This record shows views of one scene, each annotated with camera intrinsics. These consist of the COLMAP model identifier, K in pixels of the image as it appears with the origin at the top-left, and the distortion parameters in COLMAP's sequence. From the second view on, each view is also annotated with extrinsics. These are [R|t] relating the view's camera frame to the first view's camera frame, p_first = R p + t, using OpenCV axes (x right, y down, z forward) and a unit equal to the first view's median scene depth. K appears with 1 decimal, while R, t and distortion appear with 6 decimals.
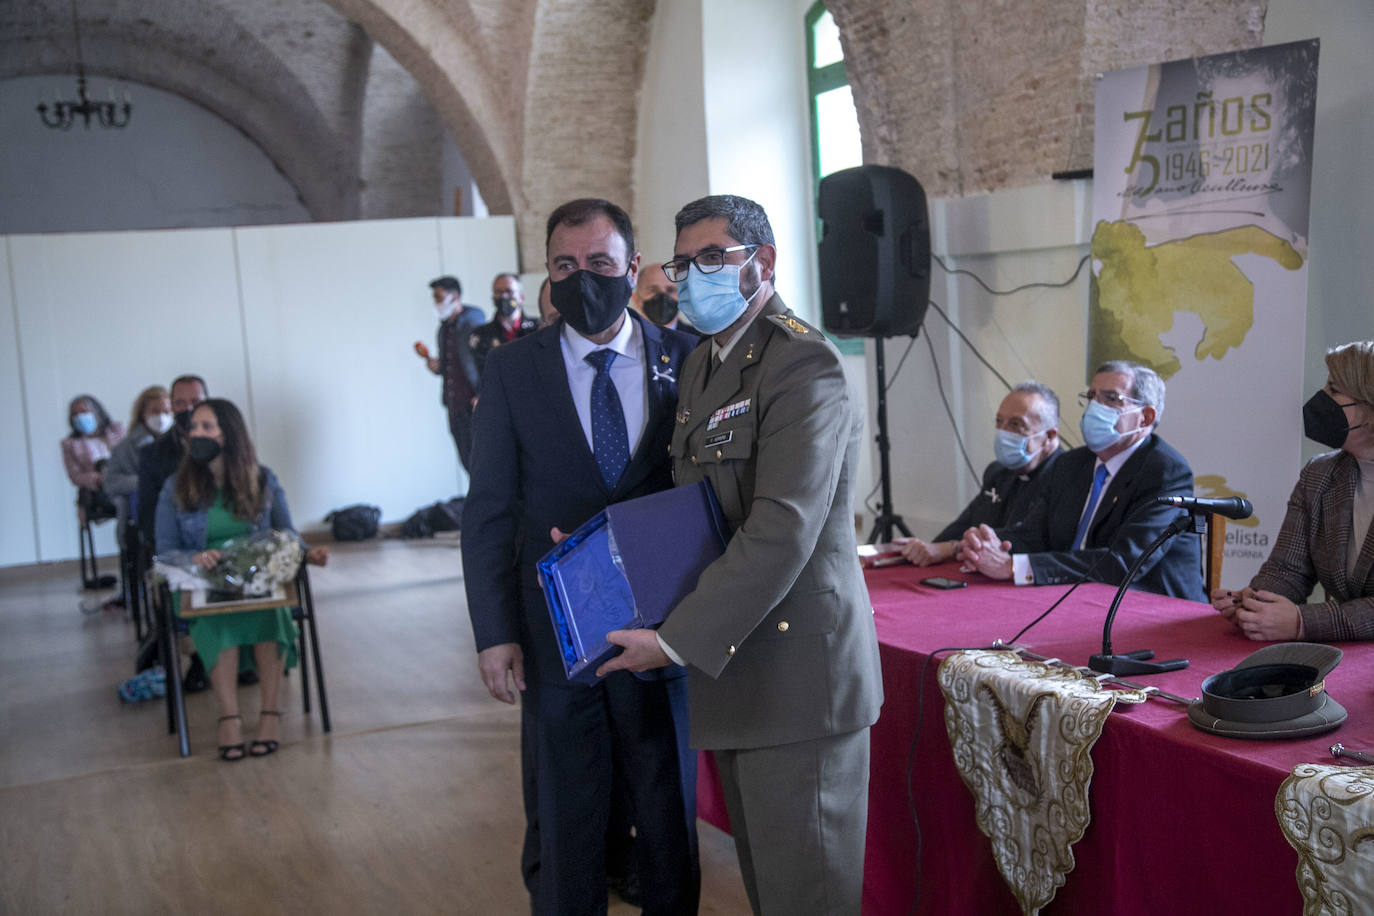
lens RADIAL K [[1688.3, 0, 695.8], [0, 1688.3, 473.7], [0, 0, 1]] dist [0.096140, 0.036909]
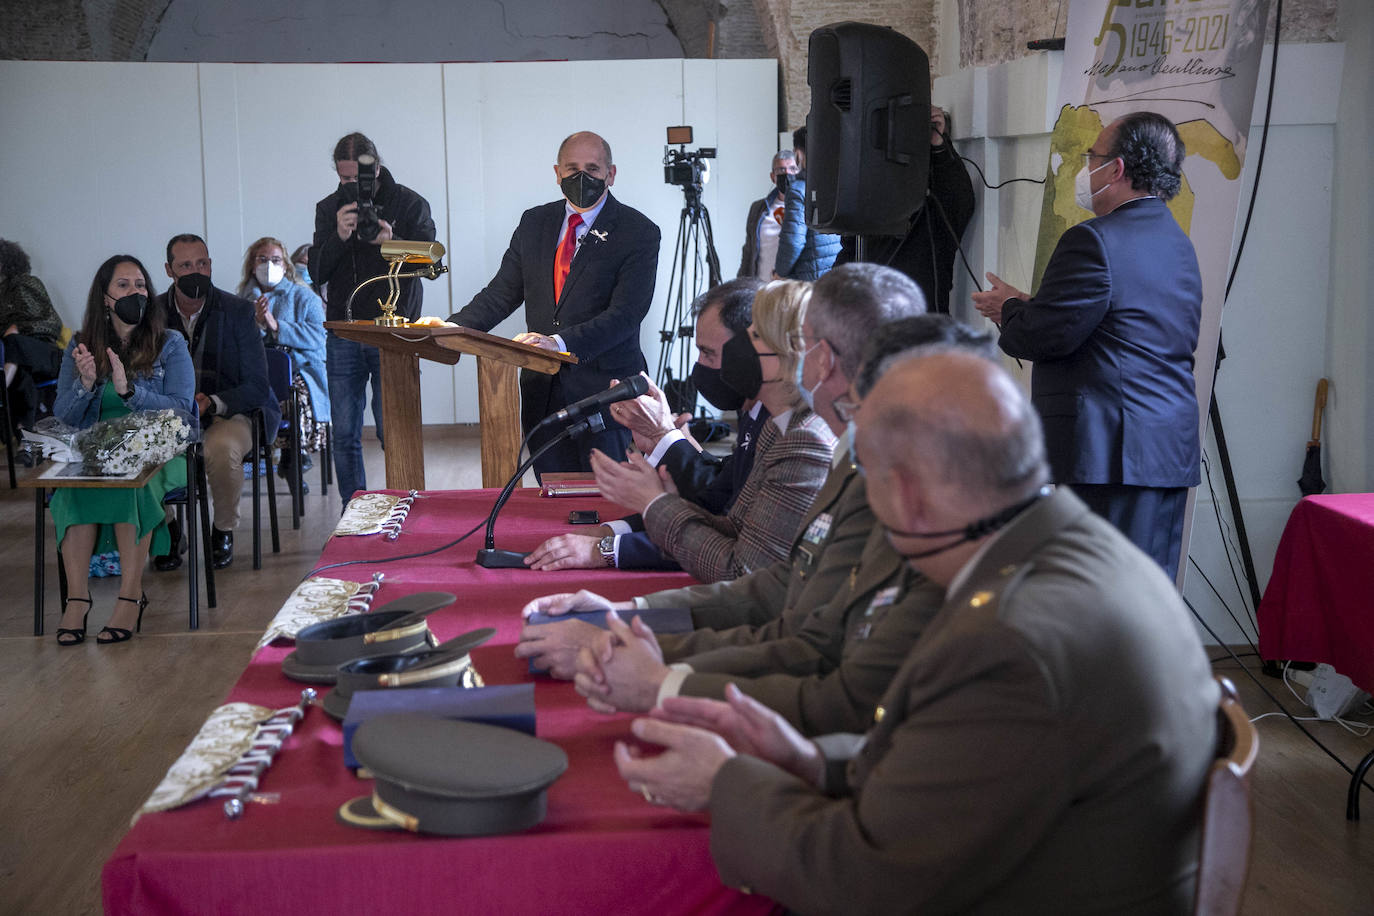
lens RADIAL K [[2020.4, 0, 694.0], [0, 2020.4, 479.1], [0, 0, 1]] dist [0.188066, -0.068995]
pose [[0.943951, 0.097526, -0.315351, 0.364864], [-0.077574, 0.994143, 0.075245, -0.029185], [0.320842, -0.046565, 0.945987, 0.019026]]
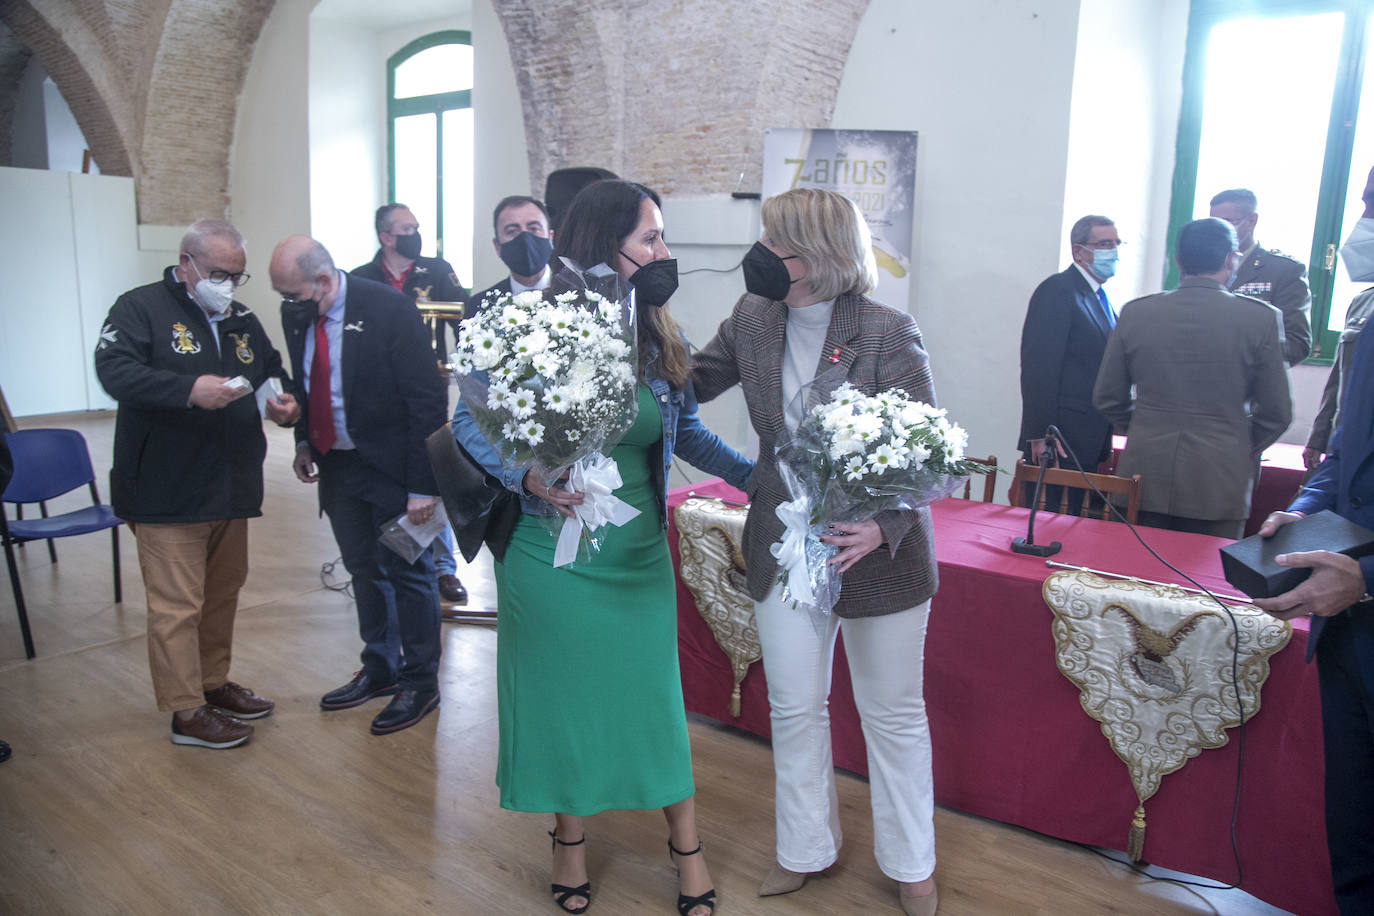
lens RADIAL K [[996.1, 0, 686.4], [0, 996.1, 459.8], [0, 0, 1]] dist [-0.112737, 0.085900]
pose [[0.857652, -0.007281, 0.514179, -0.232540], [-0.033517, 0.996982, 0.070025, -0.010312], [-0.513137, -0.077291, 0.854819, 0.279702]]
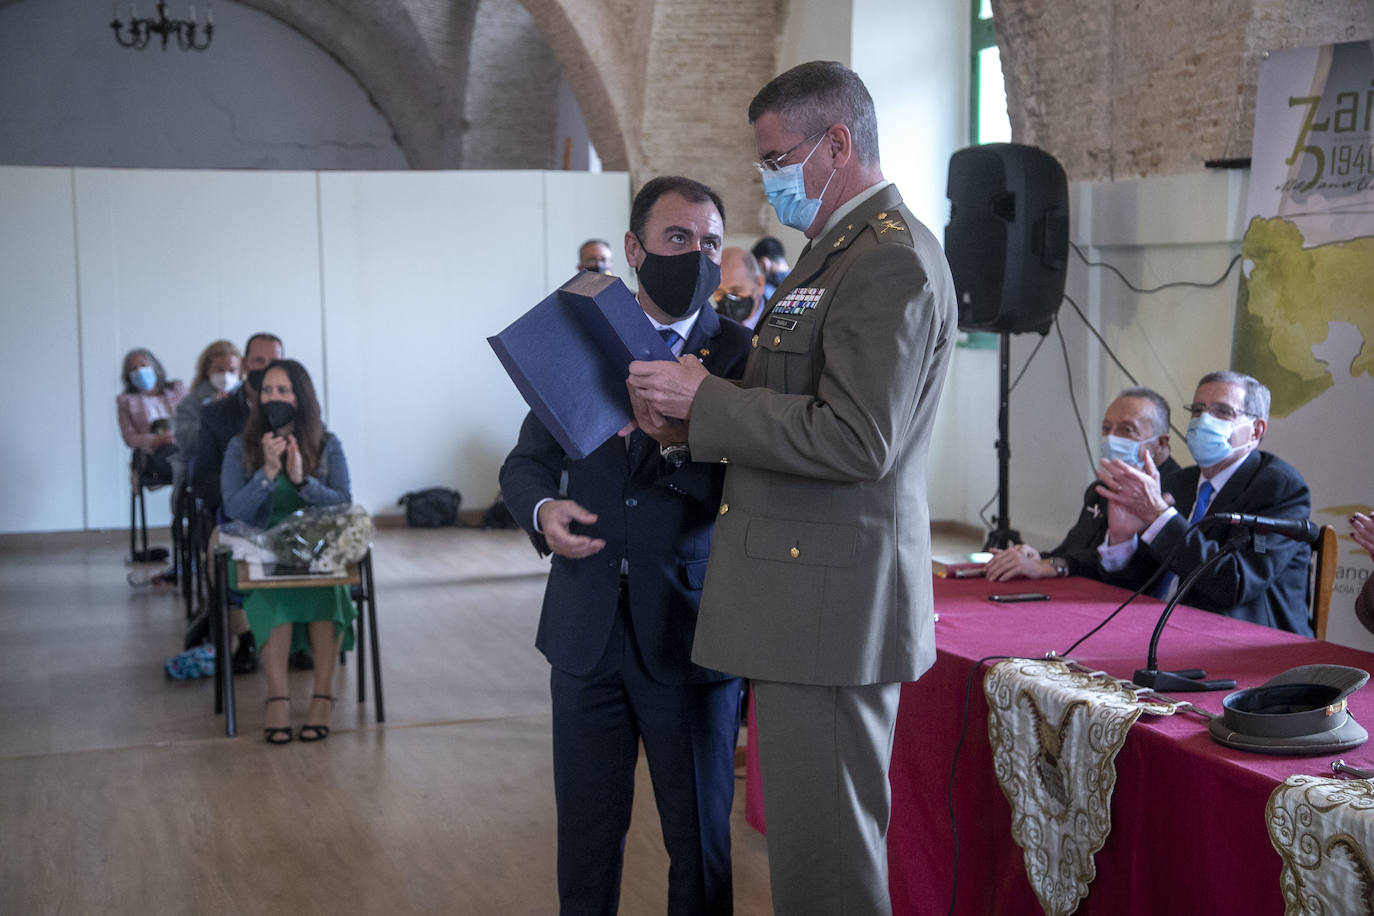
lens RADIAL K [[2020.4, 0, 694.0], [0, 2020.4, 479.1], [0, 0, 1]] dist [0.188066, -0.068995]
pose [[0.995317, 0.059595, -0.076113, 0.030573], [-0.059530, 0.998222, 0.003121, 0.004181], [0.076163, 0.001425, 0.997094, -0.098482]]
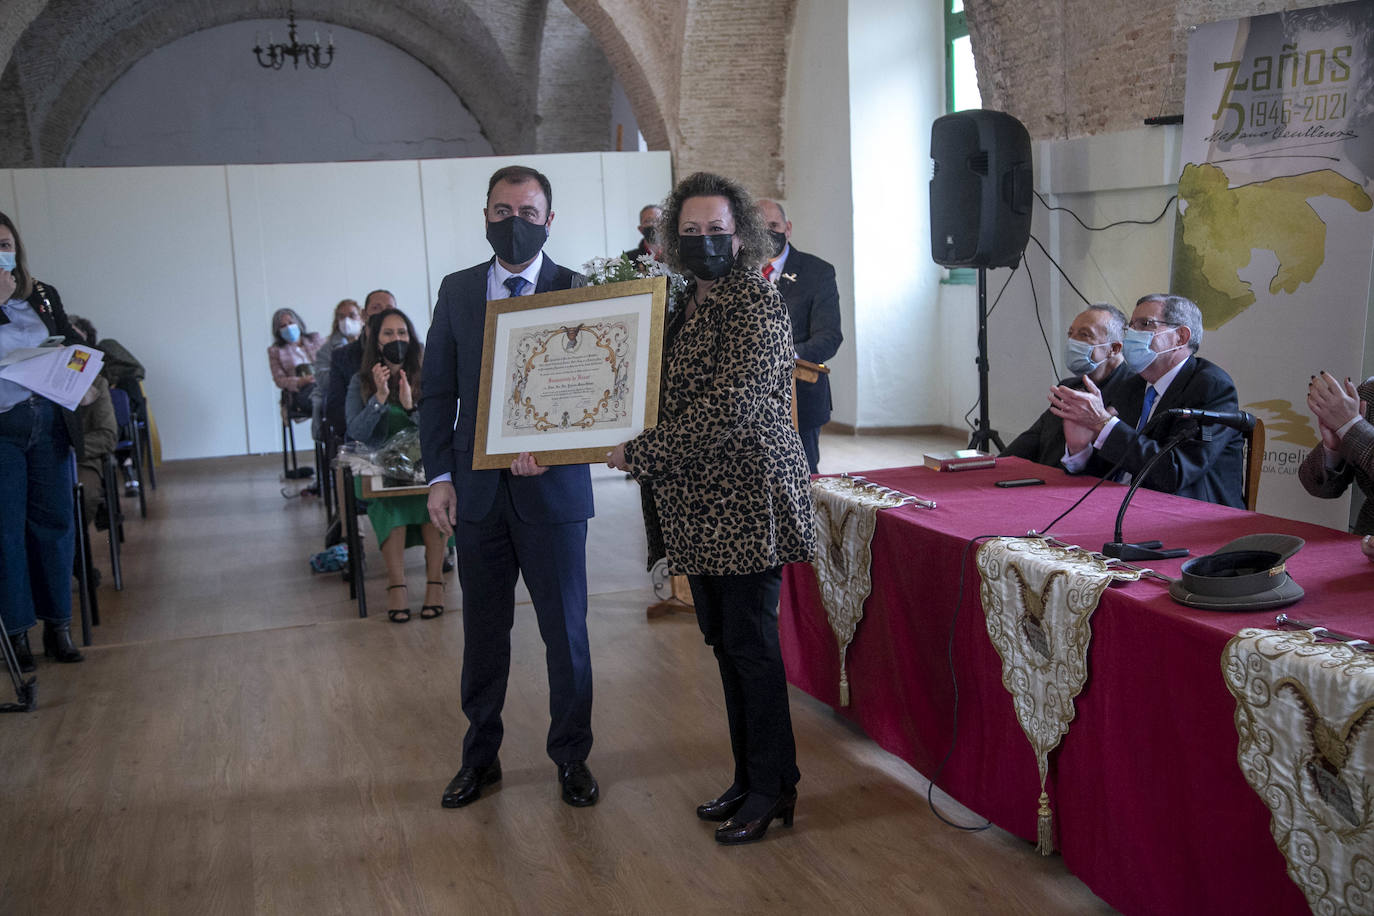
lens RADIAL K [[1605.1, 0, 690.5], [0, 1605.1, 462.5], [0, 0, 1]] dist [0.083821, 0.046059]
pose [[0.994478, 0.030355, -0.100457, 0.029438], [-0.026139, 0.998732, 0.043023, 0.005509], [0.101636, -0.040160, 0.994011, -0.065939]]
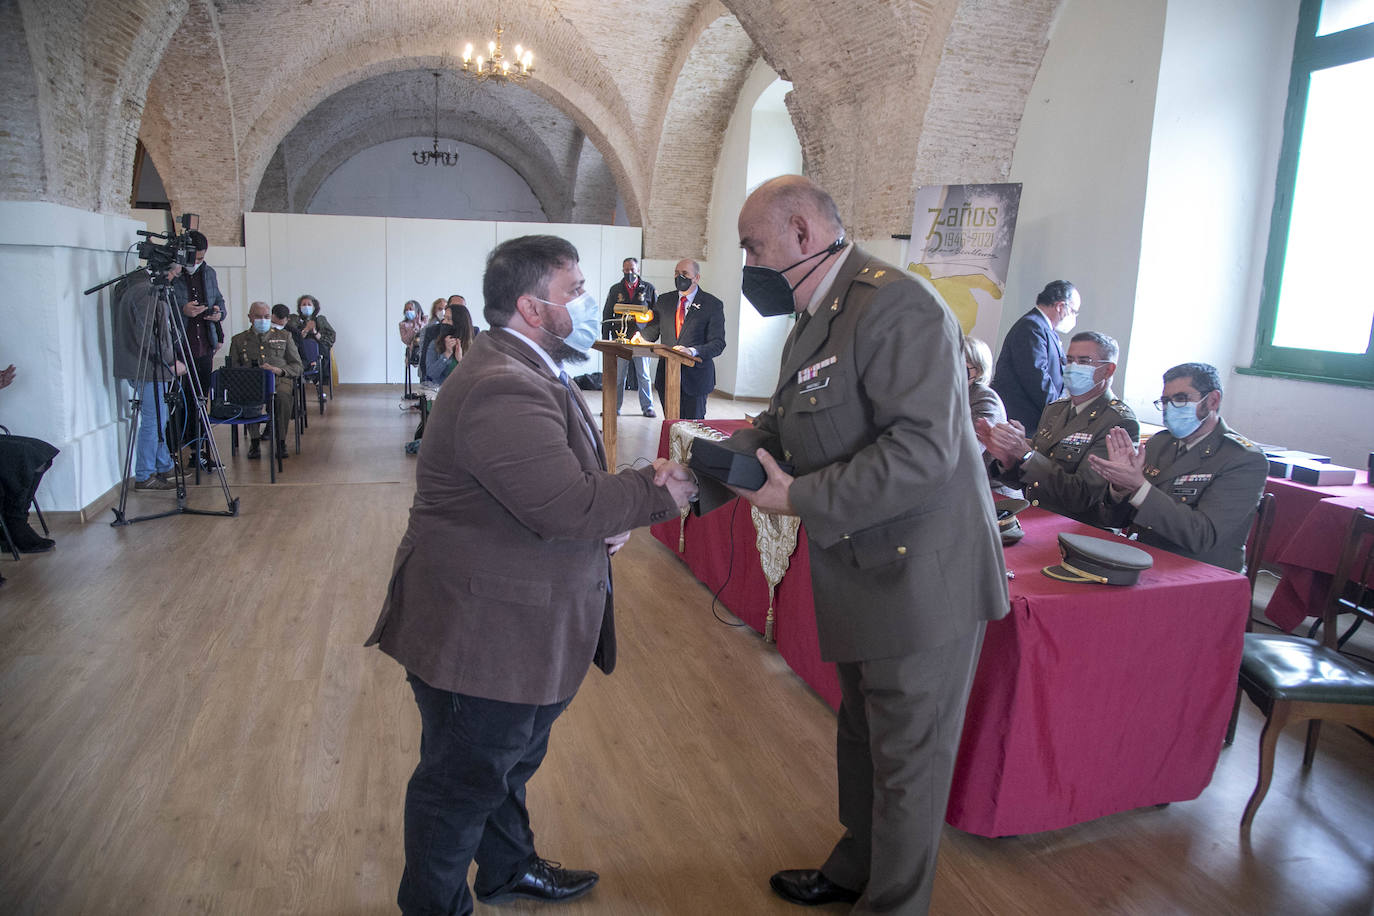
lens RADIAL K [[920.4, 0, 691.1], [0, 920.4, 475.1], [0, 0, 1]] dist [-0.127591, 0.063466]
pose [[0.991355, 0.117087, -0.059216, 0.072565], [-0.110067, 0.987770, 0.110436, 0.002988], [0.071423, -0.102963, 0.992118, -0.056416]]
